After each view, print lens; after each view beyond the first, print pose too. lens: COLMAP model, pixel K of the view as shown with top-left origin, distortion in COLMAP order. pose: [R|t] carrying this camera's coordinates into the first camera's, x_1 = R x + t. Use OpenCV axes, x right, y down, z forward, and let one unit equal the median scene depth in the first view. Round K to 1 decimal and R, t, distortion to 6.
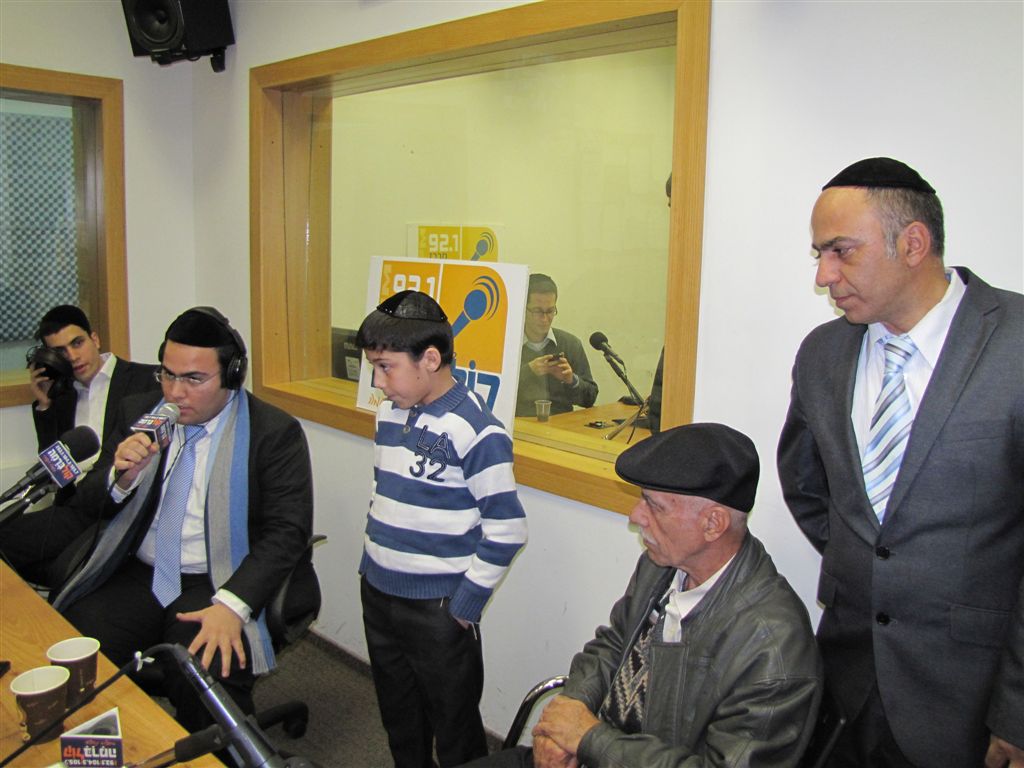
lens RADIAL K [[843.3, 0, 520.4], [0, 843.3, 357.4], [0, 0, 1]] dist [-0.183501, 0.154971]
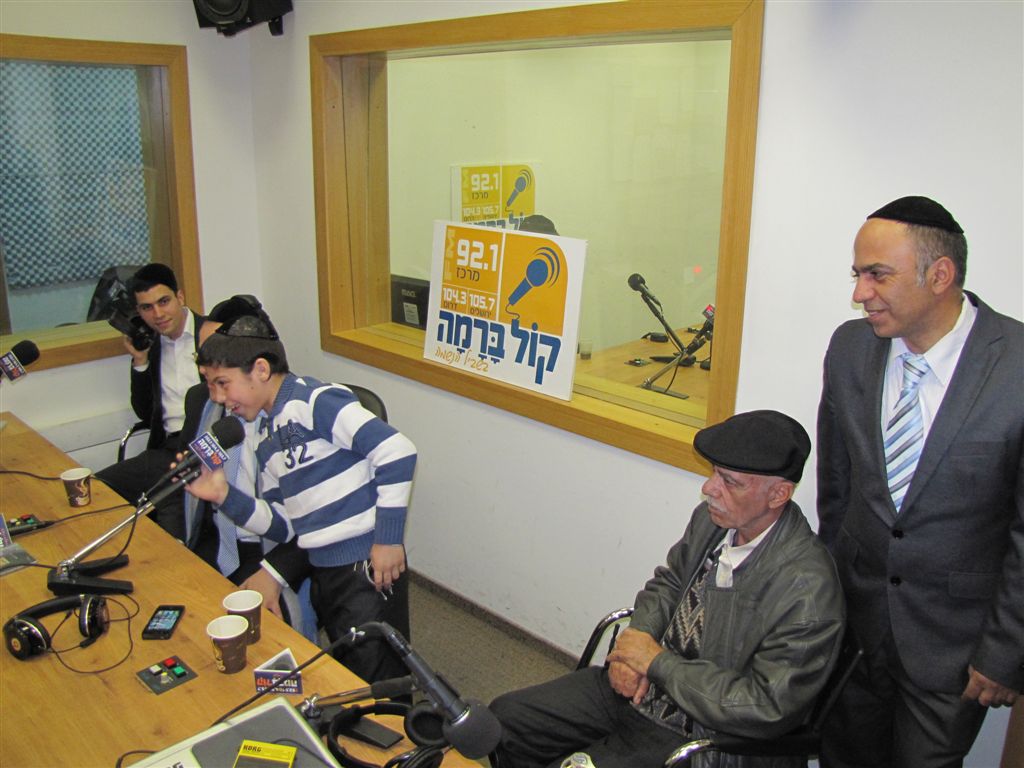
lens RADIAL K [[843.3, 0, 520.4], [0, 843.3, 357.4], [0, 0, 1]] dist [-0.183501, 0.154971]
pose [[0.999858, -0.007153, -0.015263, -0.095145], [0.009010, 0.992080, 0.125282, -0.145341], [0.014246, -0.125401, 0.992004, -0.178743]]
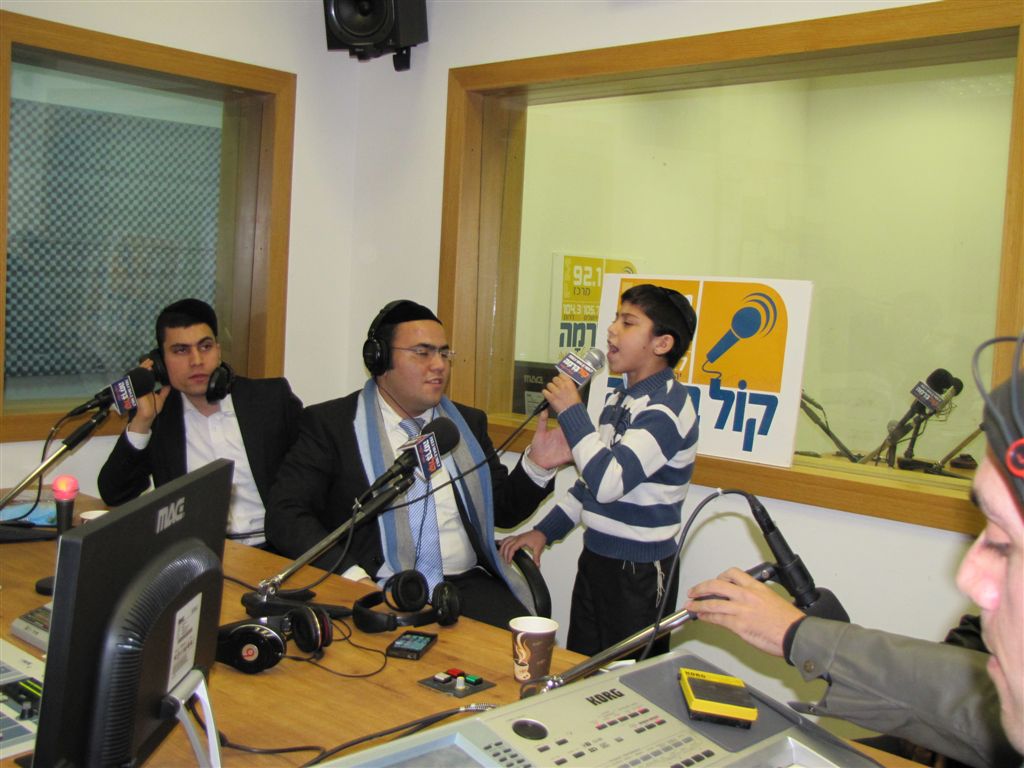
lens RADIAL K [[1081.7, 0, 494.1], [0, 1081.7, 367.1], [0, 0, 1]] dist [-0.067640, 0.006521]
pose [[0.999704, 0.024280, 0.001628, -0.549722], [-0.024074, 0.996549, -0.079434, 0.149653], [-0.003551, 0.079371, 0.996839, -0.361935]]
